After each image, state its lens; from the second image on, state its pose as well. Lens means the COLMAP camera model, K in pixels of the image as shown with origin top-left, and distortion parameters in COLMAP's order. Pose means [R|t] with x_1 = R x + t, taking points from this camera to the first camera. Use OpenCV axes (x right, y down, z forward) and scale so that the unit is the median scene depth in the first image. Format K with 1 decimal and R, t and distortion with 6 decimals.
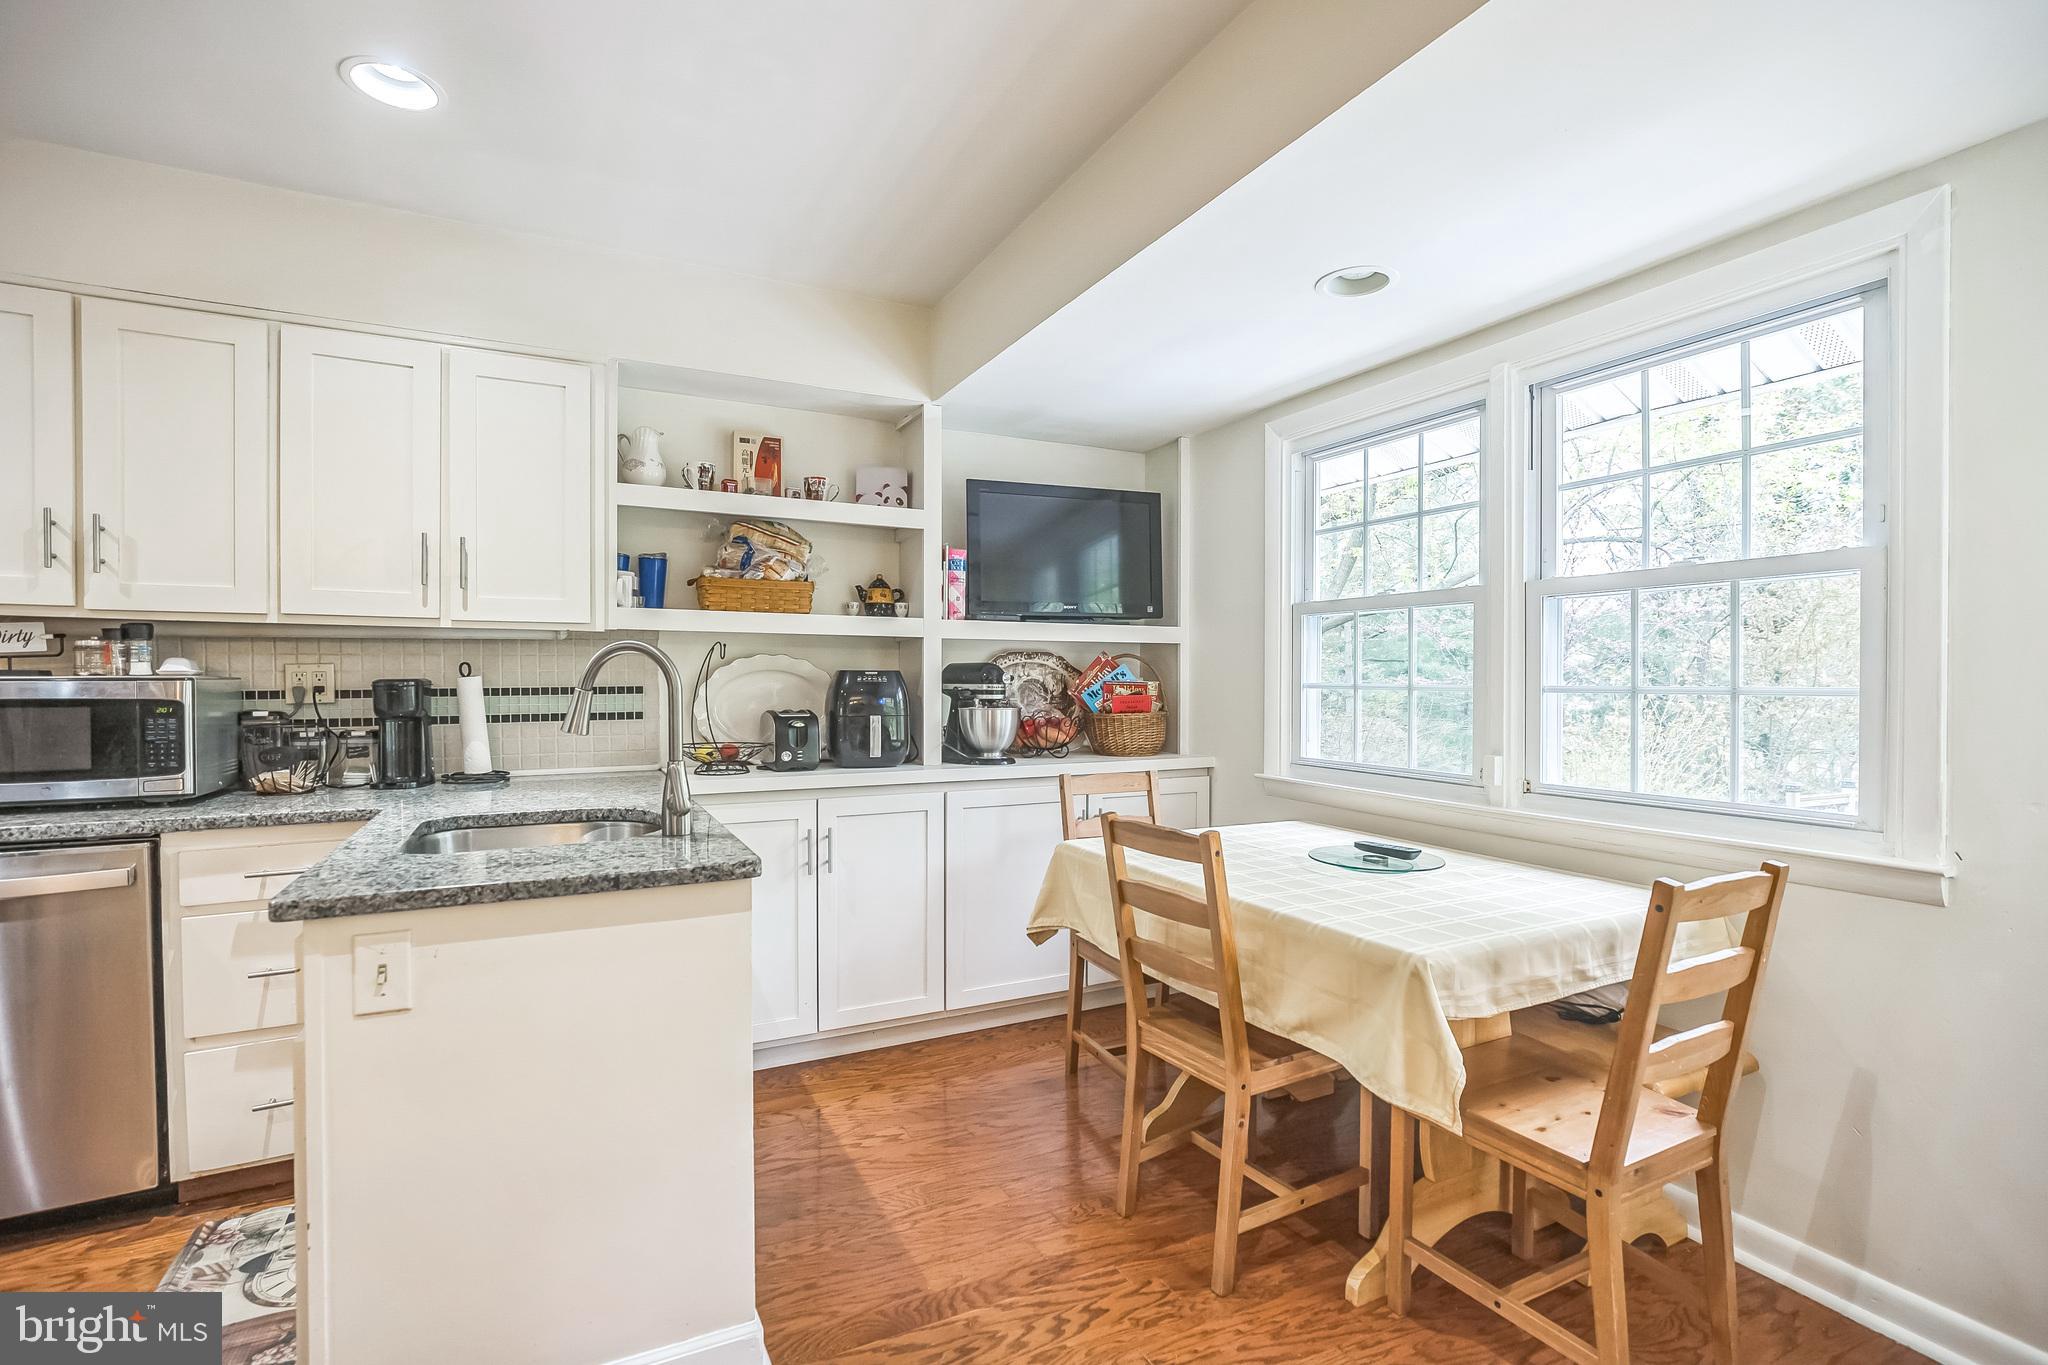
lens RADIAL K [[942.1, 0, 1028.3], [0, 942.1, 688.1], [0, 0, 1]] dist [-0.017695, 0.005262]
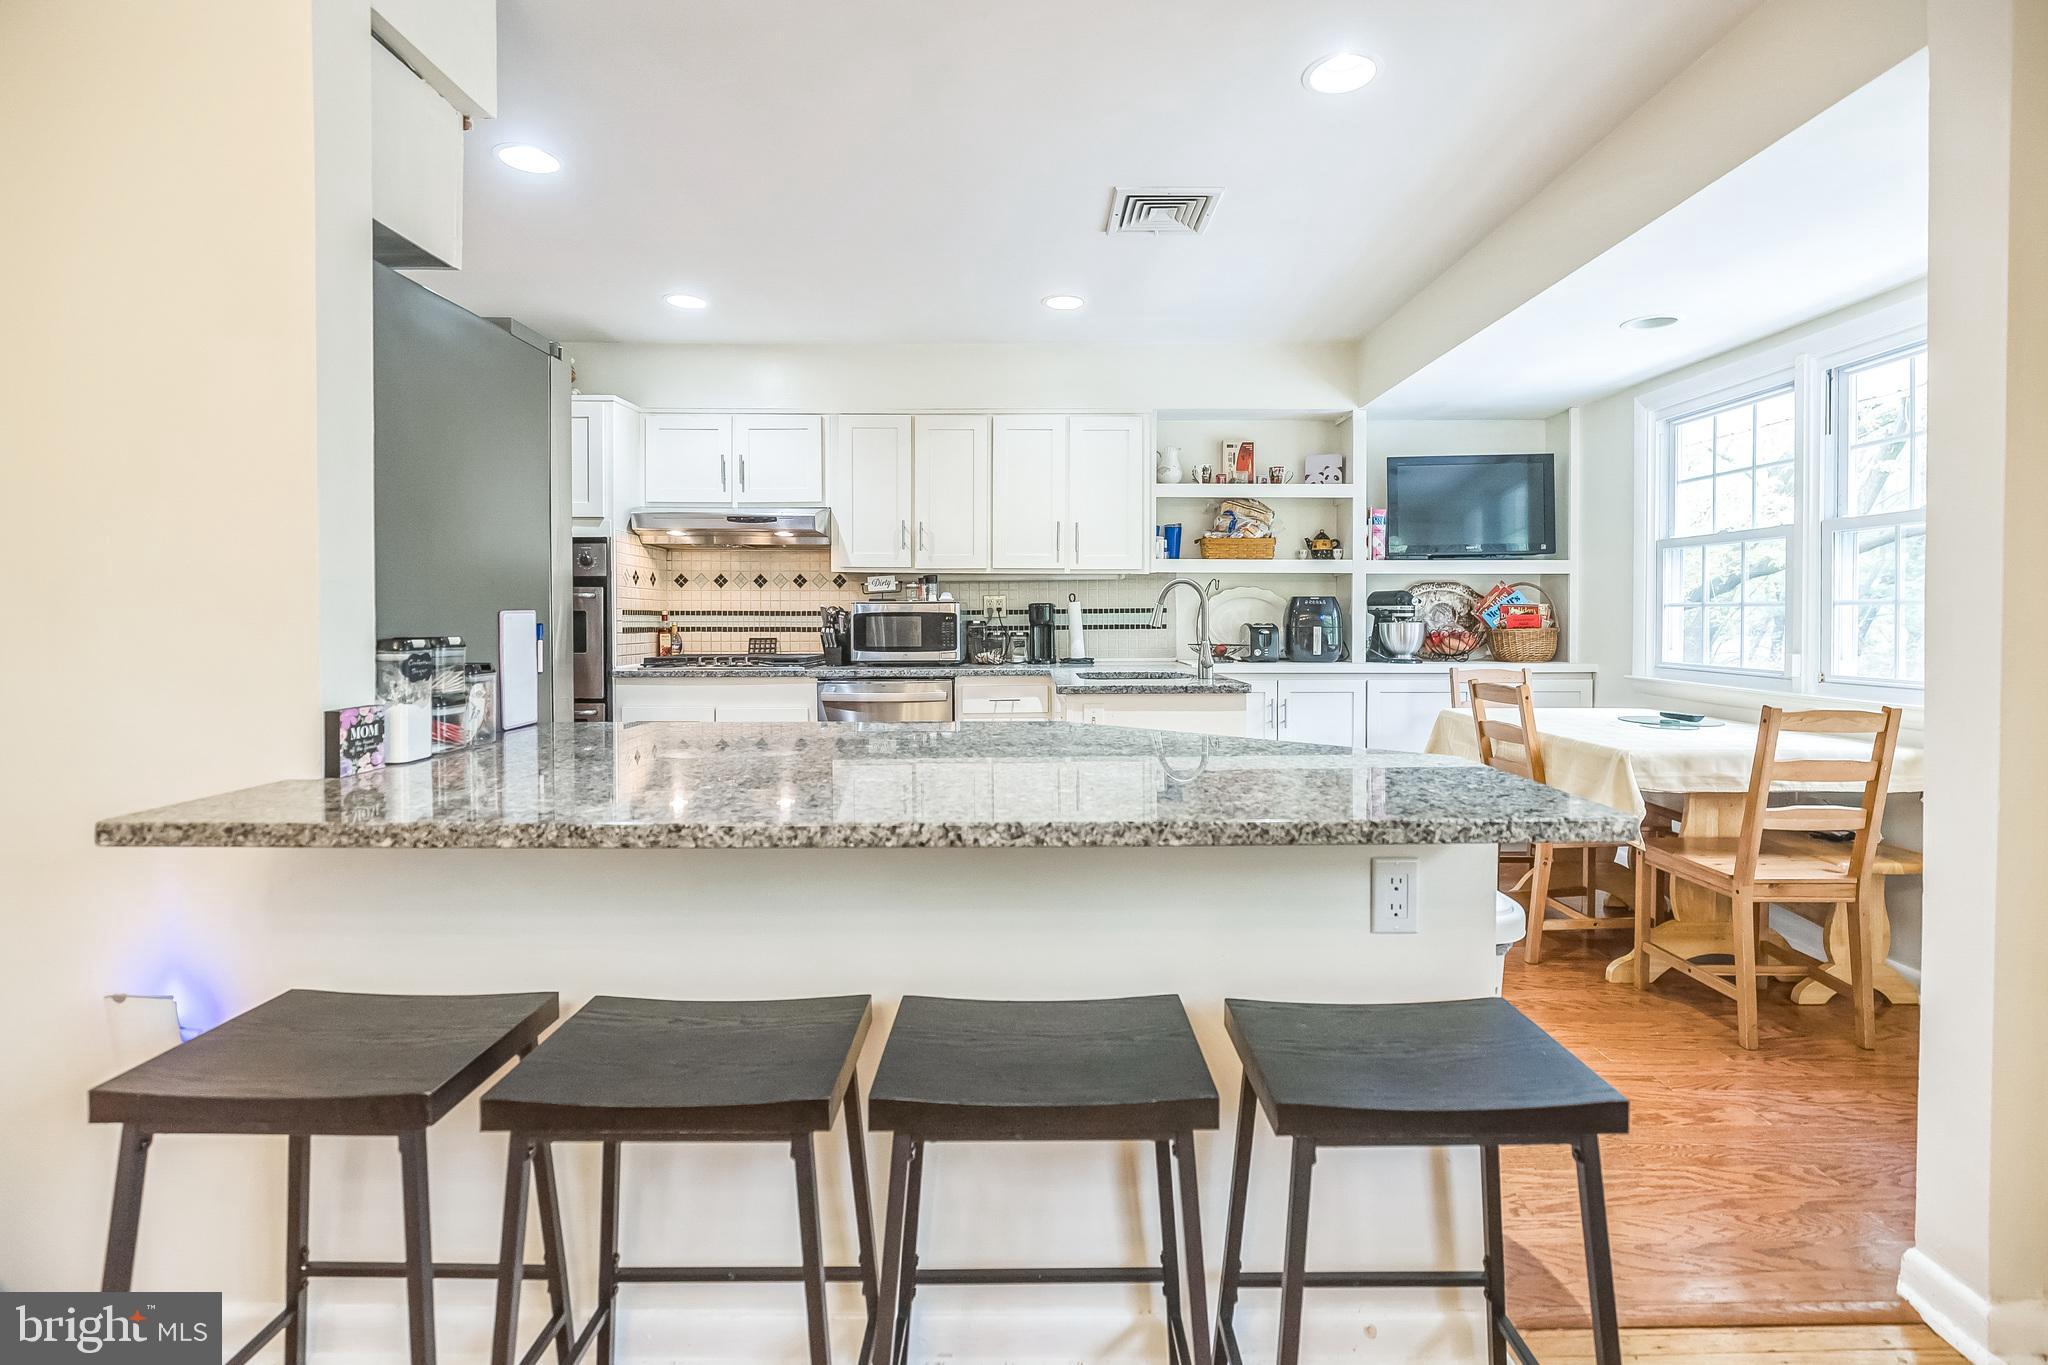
lens RADIAL K [[942.1, 0, 1034.4], [0, 942.1, 632.9], [0, 0, 1]] dist [-0.017695, 0.005262]
pose [[0.891267, 0.006018, -0.453439, 0.113723], [-0.002305, 0.999959, 0.008740, 0.027148], [0.453474, -0.006745, 0.891244, -0.529504]]
